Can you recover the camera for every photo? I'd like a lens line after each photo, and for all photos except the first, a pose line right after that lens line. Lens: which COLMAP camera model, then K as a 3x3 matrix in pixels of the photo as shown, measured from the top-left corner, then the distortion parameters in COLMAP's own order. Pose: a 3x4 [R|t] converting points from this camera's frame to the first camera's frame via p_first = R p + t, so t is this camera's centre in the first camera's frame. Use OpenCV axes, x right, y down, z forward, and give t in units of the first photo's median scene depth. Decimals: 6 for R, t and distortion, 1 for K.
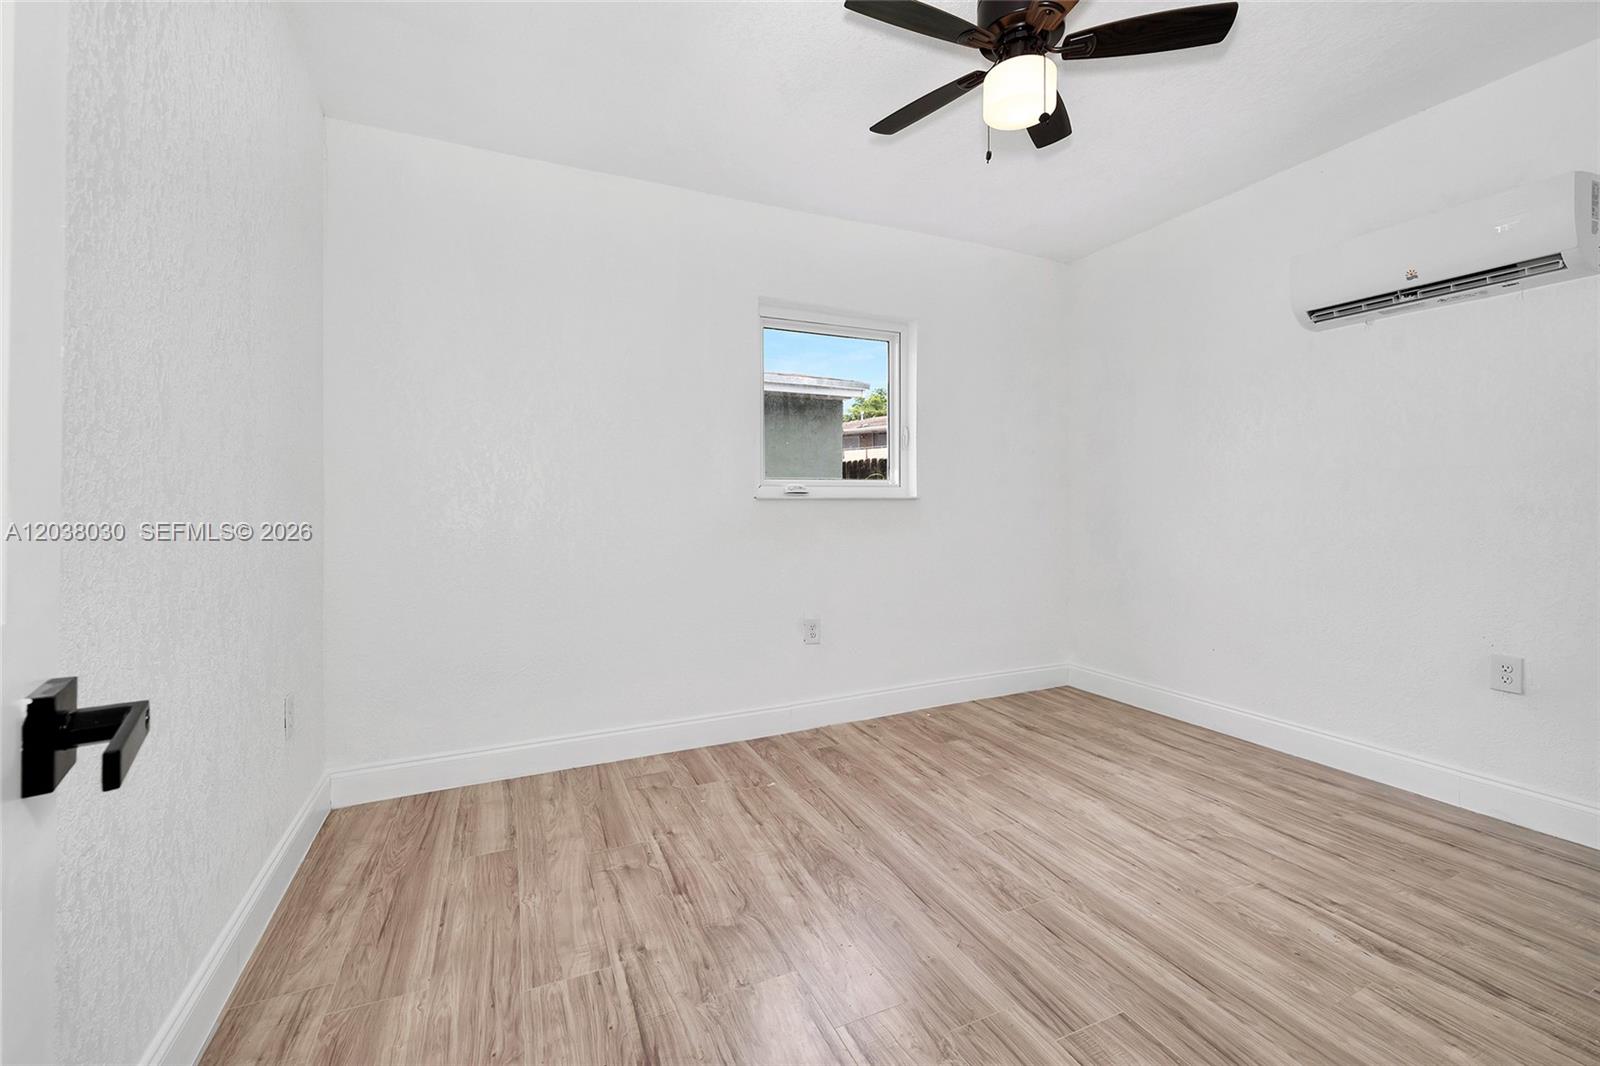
lens RADIAL K [[642.8, 0, 798.0], [0, 642.8, 538.2], [0, 0, 1]] dist [-0.006972, 0.000739]
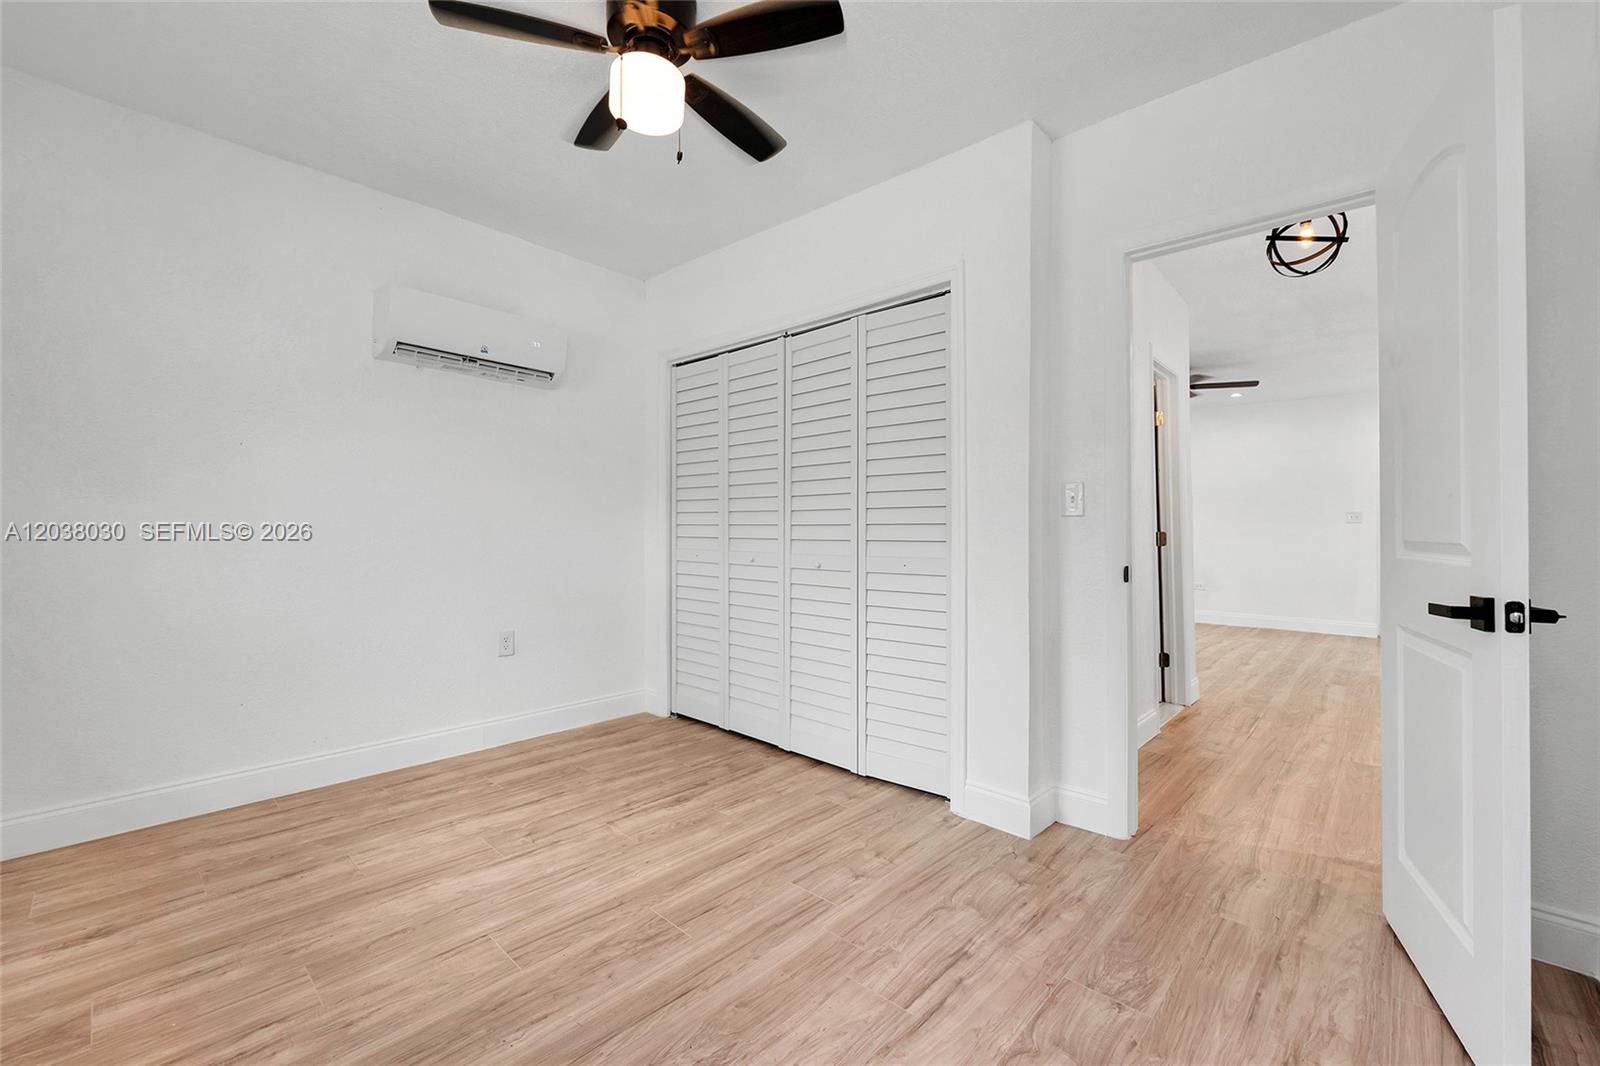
lens RADIAL K [[642.7, 0, 807.0], [0, 642.7, 536.4], [0, 0, 1]] dist [-0.007918, 0.000176]
pose [[-0.381839, -0.006283, 0.924207, -0.519207], [0.038654, 0.998993, 0.022761, -0.039055], [-0.923420, 0.044416, -0.381212, 0.929112]]
